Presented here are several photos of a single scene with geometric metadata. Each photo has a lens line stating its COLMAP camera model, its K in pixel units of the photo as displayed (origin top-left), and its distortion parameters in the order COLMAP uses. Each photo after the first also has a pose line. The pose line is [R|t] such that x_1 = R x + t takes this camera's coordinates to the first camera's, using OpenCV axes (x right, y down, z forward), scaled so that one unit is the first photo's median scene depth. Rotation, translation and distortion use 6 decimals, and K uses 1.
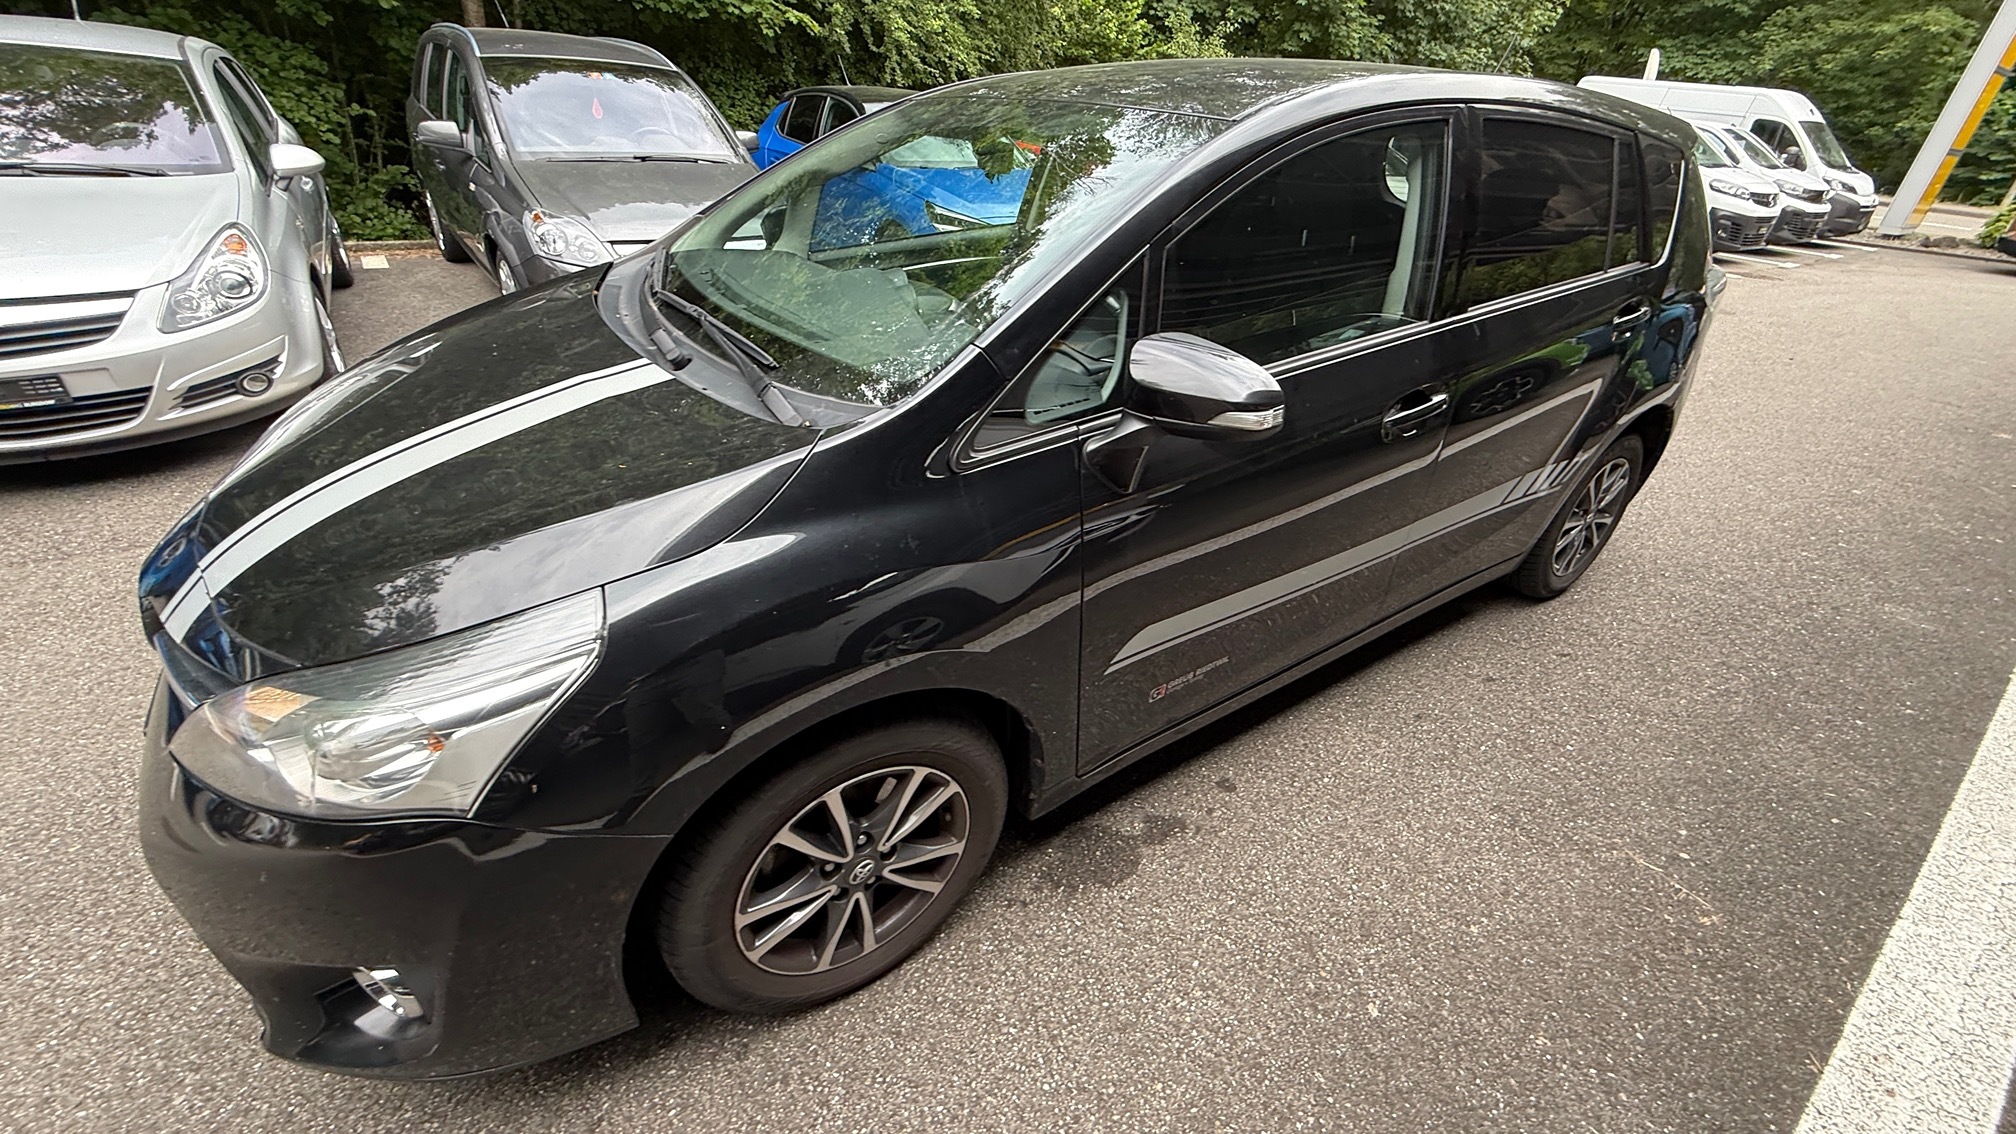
lens RADIAL K [[799.9, 0, 1001.7], [0, 799.9, 566.1], [0, 0, 1]] dist [0.000892, -0.000375]
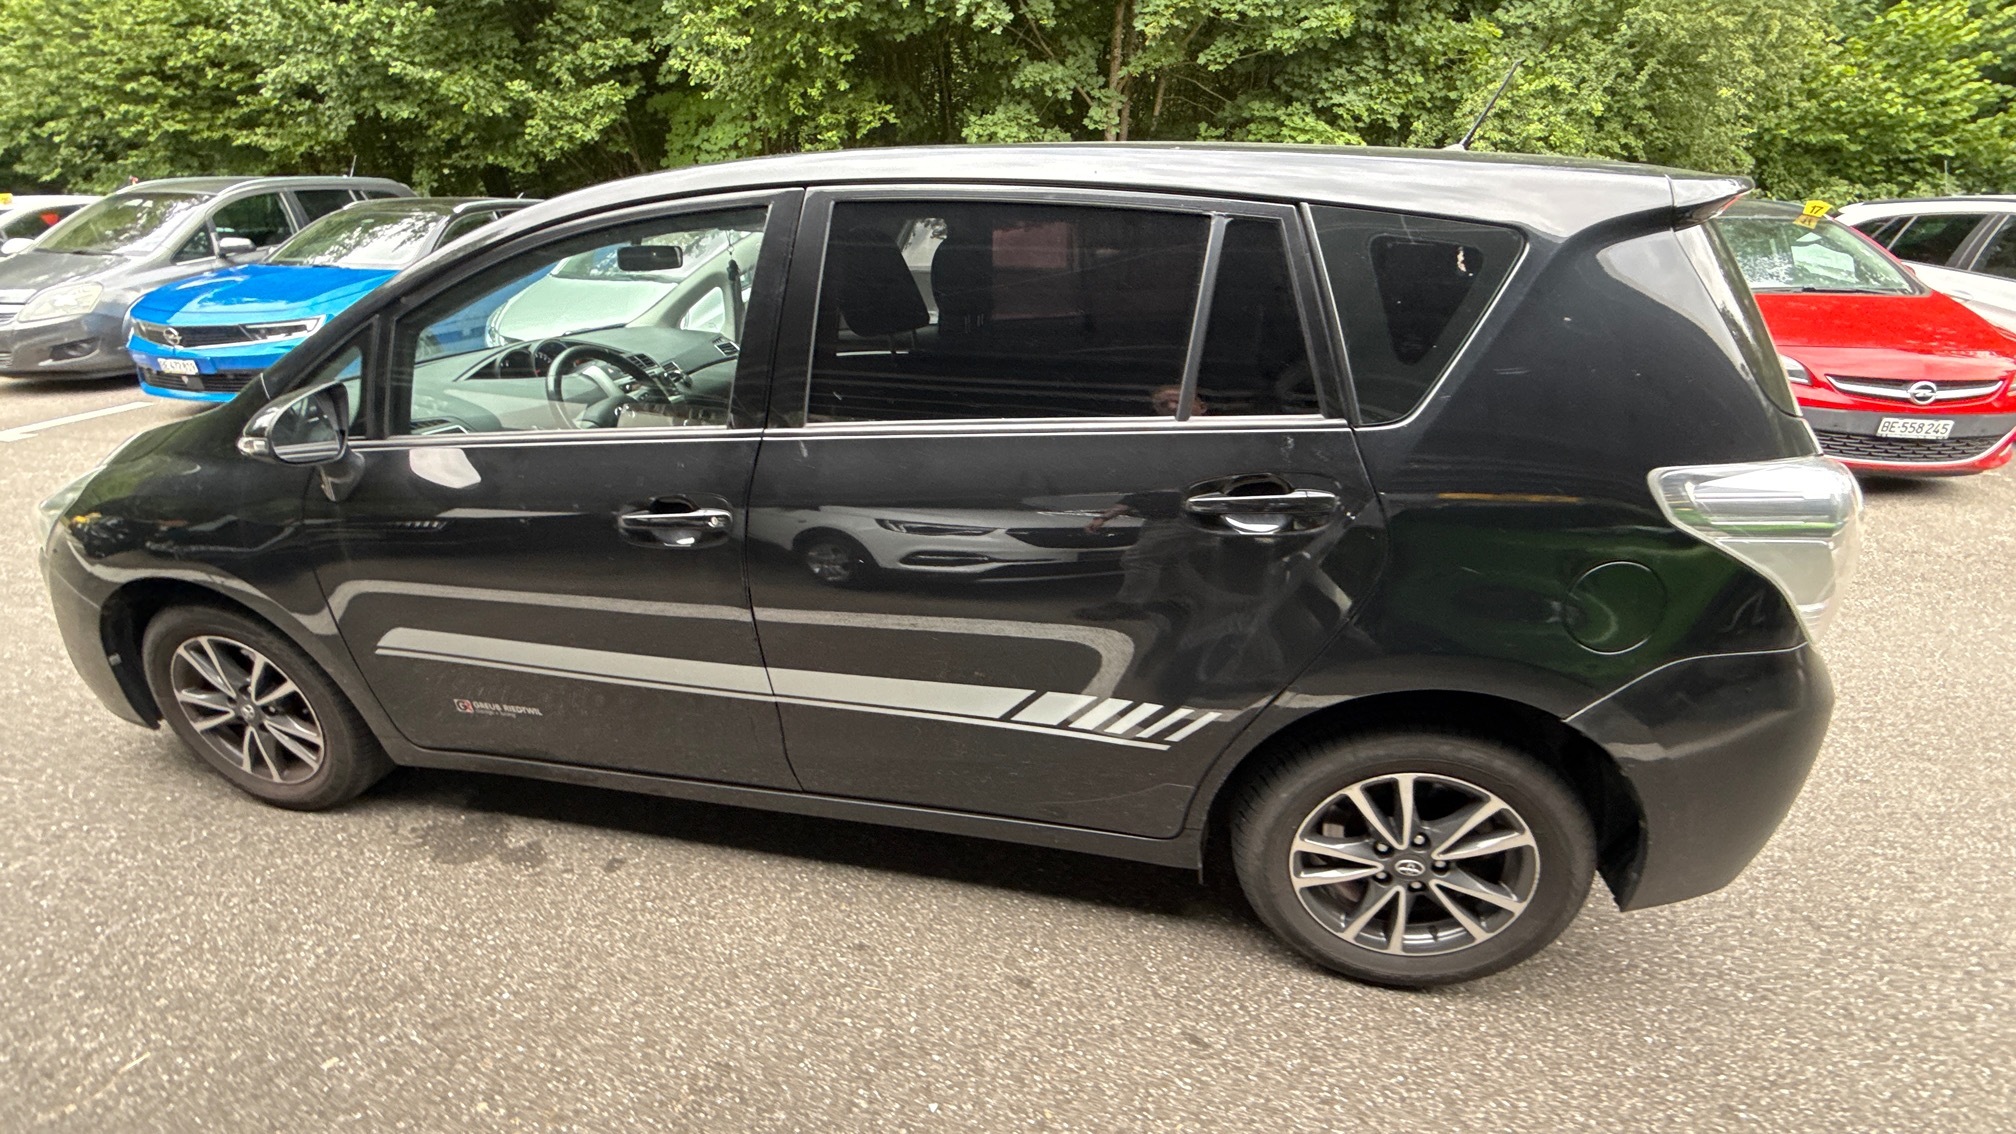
lens RADIAL K [[799.9, 0, 1004.0], [0, 799.9, 568.1], [0, 0, 1]] dist [0.000892, -0.000375]
pose [[0.698224, 0.245615, -0.672426, 1.320653], [-0.326907, 0.945039, 0.005742, -0.256488], [0.636879, 0.215811, 0.740142, 0.562428]]
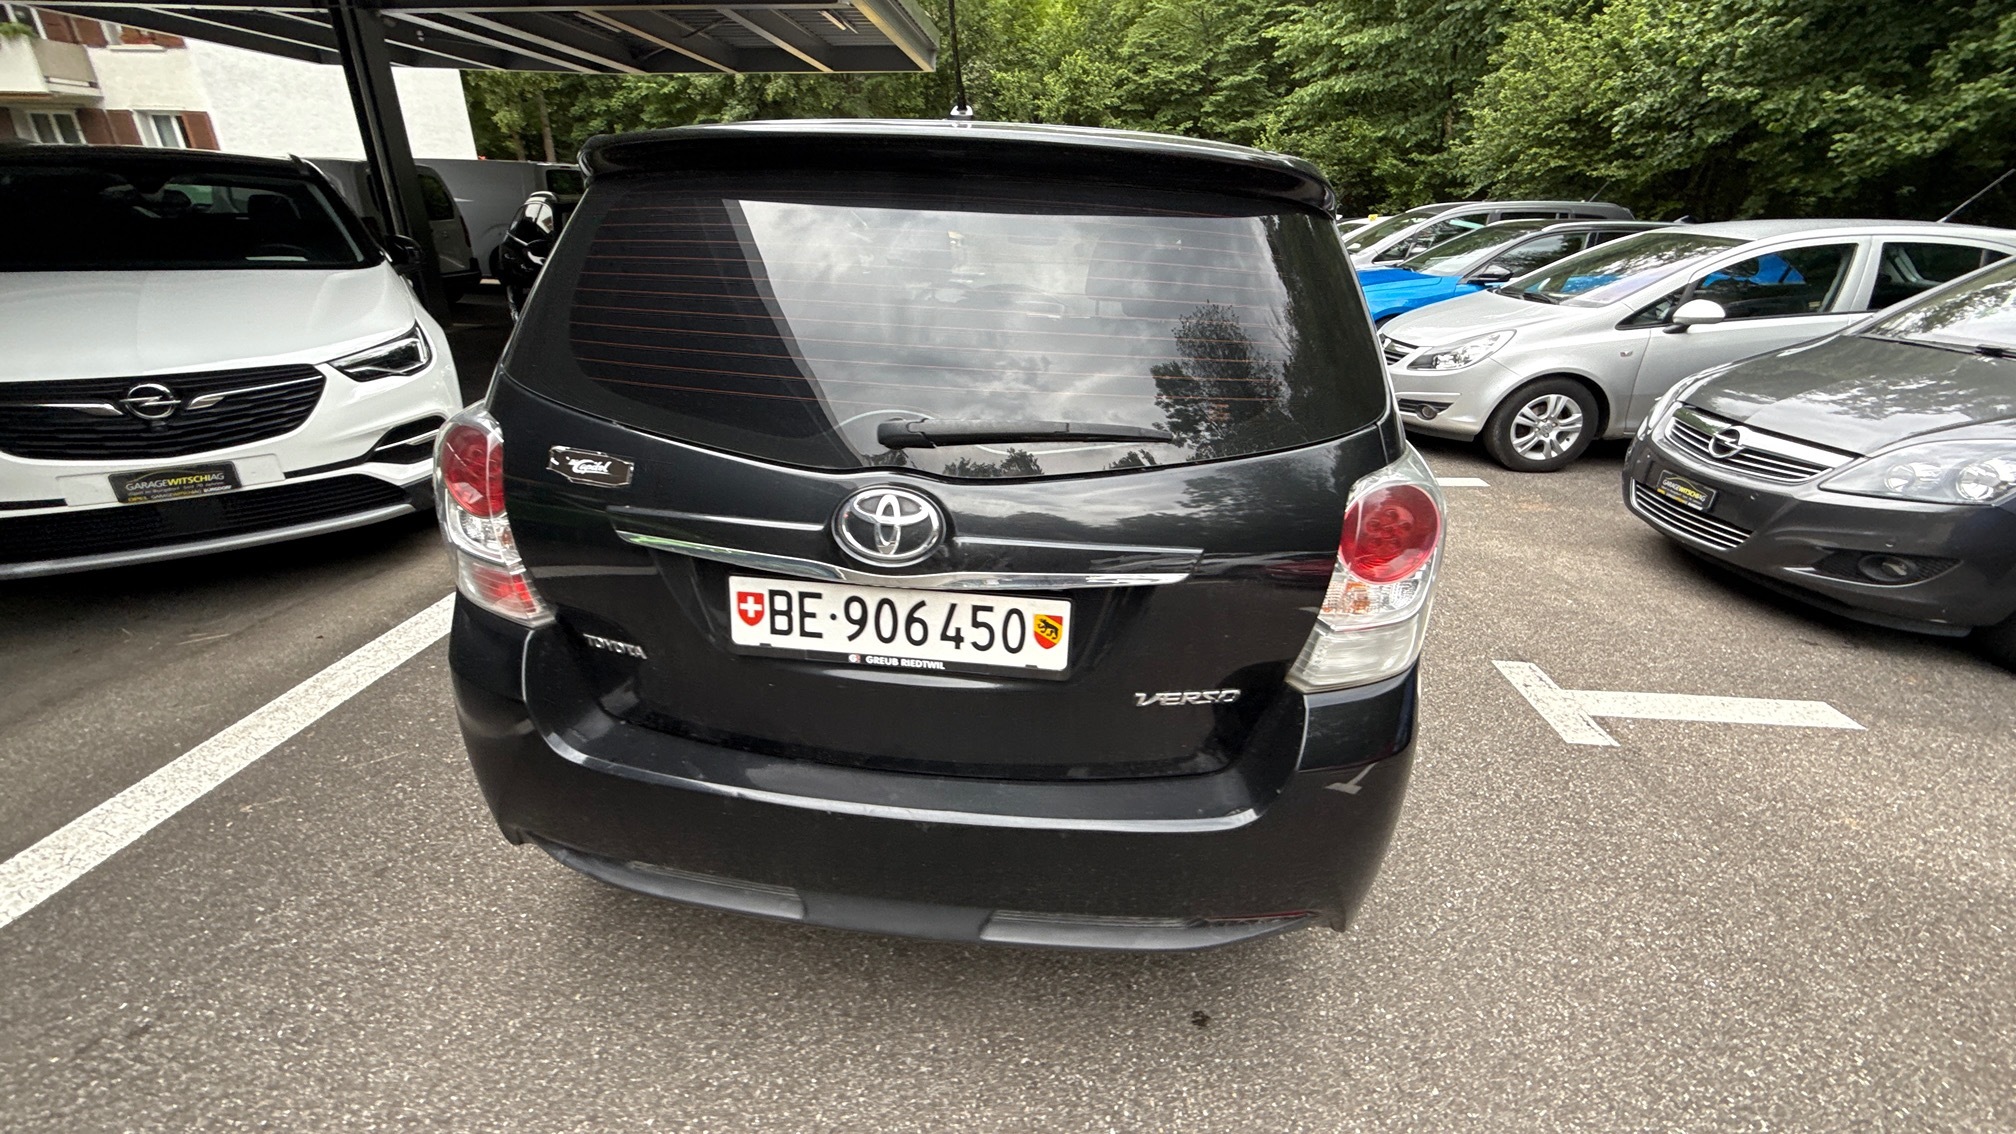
lens RADIAL K [[799.9, 0, 1005.8], [0, 799.9, 568.8], [0, 0, 1]] dist [0.000892, -0.000375]
pose [[-0.637286, 0.244715, -0.730740, 1.580679], [-0.442321, 0.660331, 0.606890, -1.112836], [0.631045, 0.709984, -0.312577, 2.115772]]
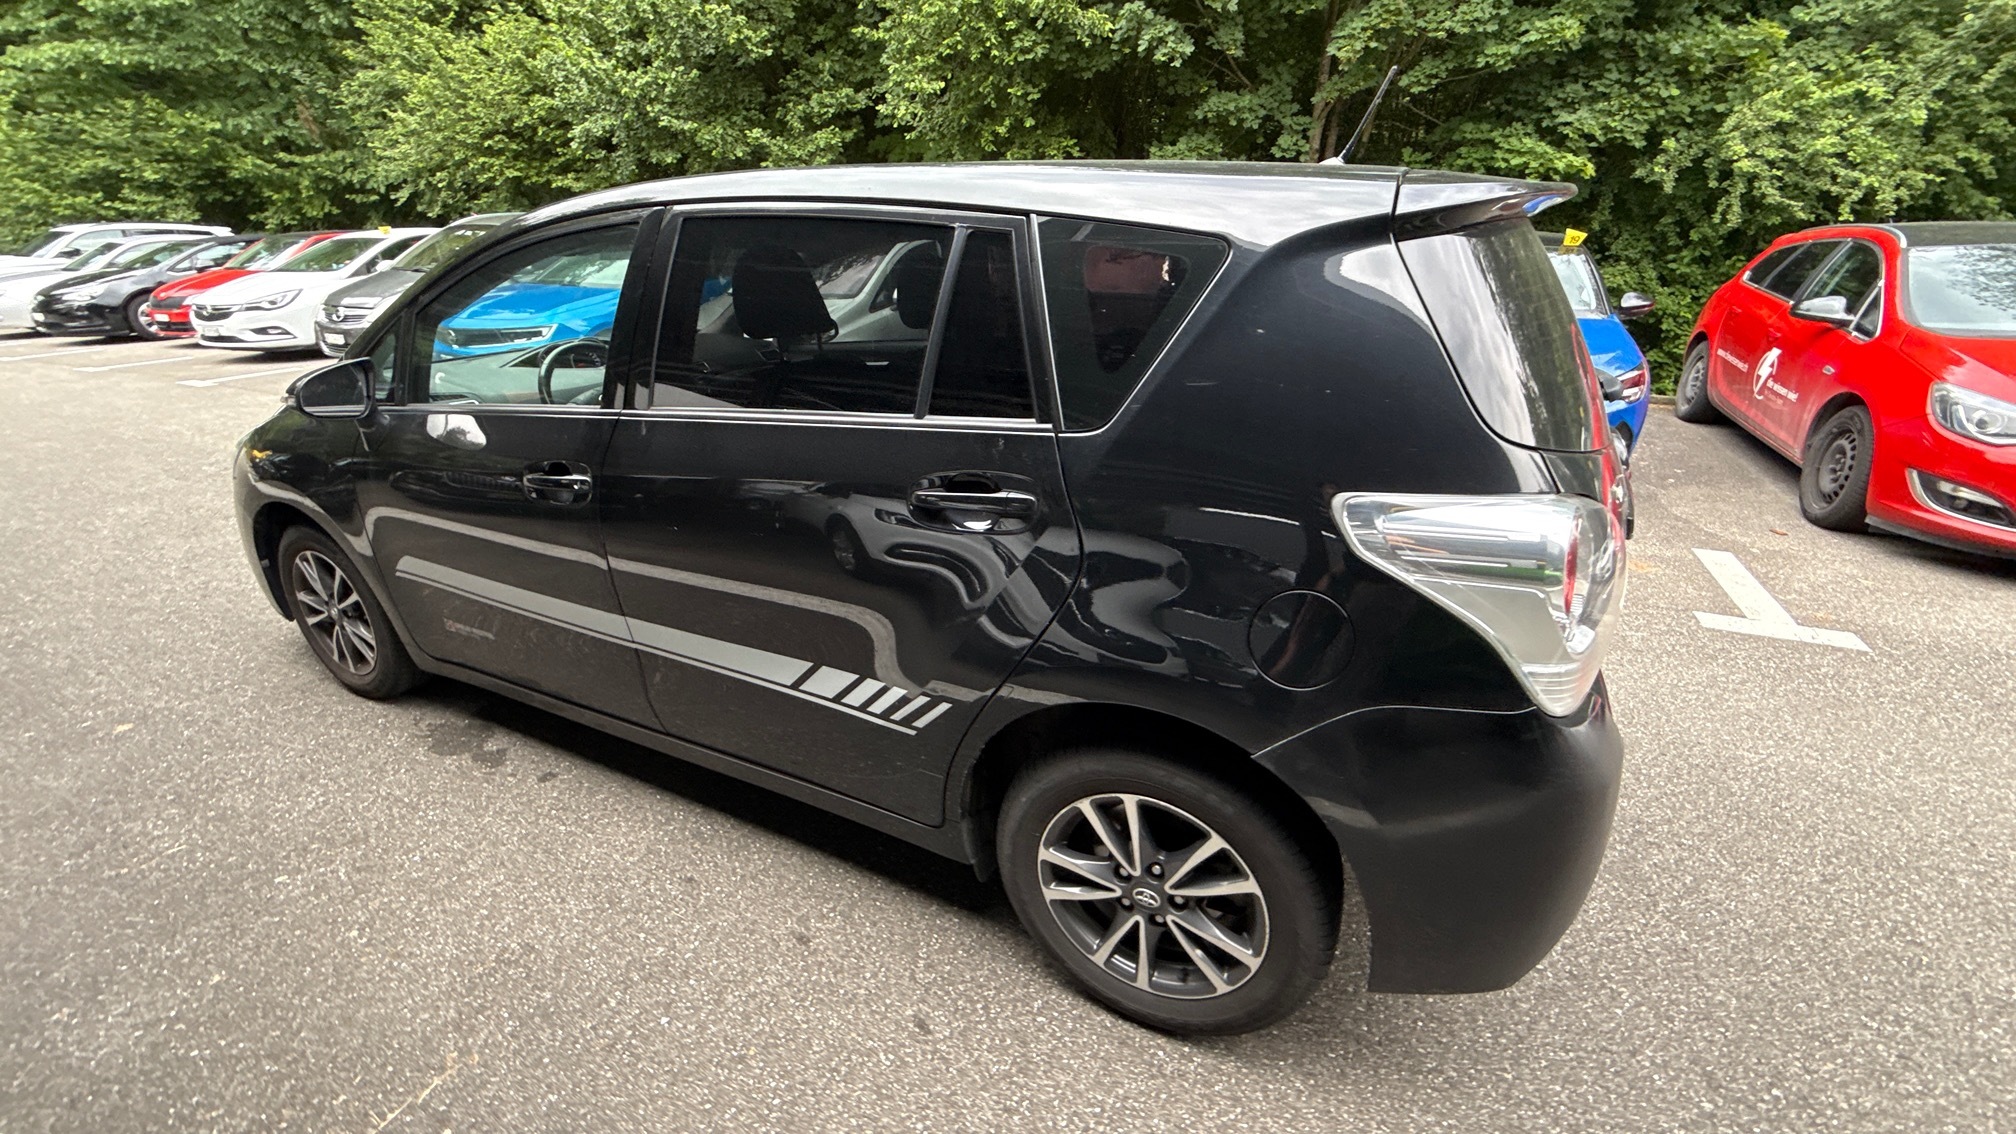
lens RADIAL K [[799.9, 0, 1004.9], [0, 799.9, 568.6], [0, 0, 1]] dist [0.000892, -0.000375]
pose [[0.483705, 0.283768, -0.827953, 1.639547], [-0.416891, 0.906474, 0.067125, -0.390512], [0.769566, 0.312698, 0.556767, 0.863821]]
